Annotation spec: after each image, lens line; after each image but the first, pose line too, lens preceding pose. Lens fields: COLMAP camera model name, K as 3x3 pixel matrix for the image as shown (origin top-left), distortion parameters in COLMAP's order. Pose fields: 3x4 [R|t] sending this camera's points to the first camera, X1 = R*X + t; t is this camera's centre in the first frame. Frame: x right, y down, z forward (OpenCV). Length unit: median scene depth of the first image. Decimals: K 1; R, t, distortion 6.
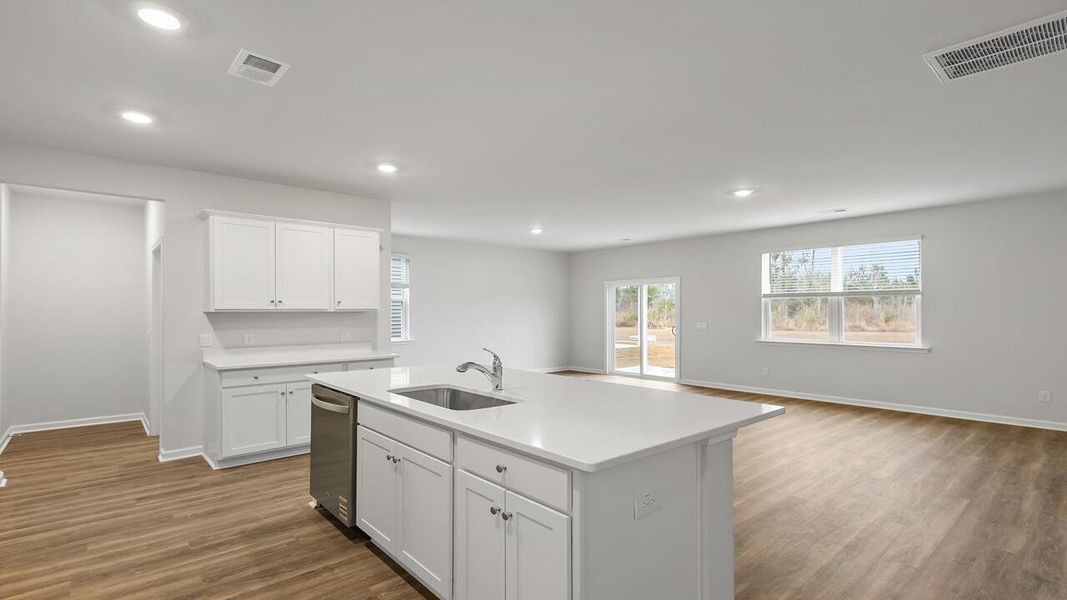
lens RADIAL K [[486.8, 0, 532.9], [0, 486.8, 313.1], [0, 0, 1]] dist [0.000442, 0.000030]
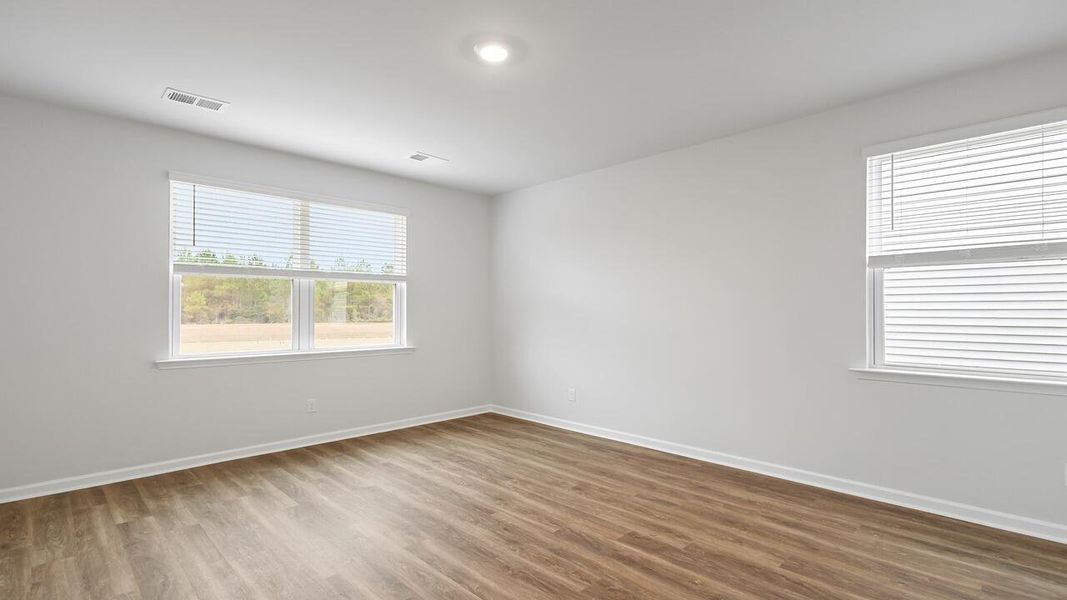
lens RADIAL K [[486.8, 0, 532.9], [0, 486.8, 313.1], [0, 0, 1]] dist [0.000442, 0.000030]
pose [[-0.080721, 0.001871, 0.996735, -0.043916], [0.004005, 0.999991, -0.001552, 0.013065], [-0.996729, 0.003867, -0.080728, 0.758917]]
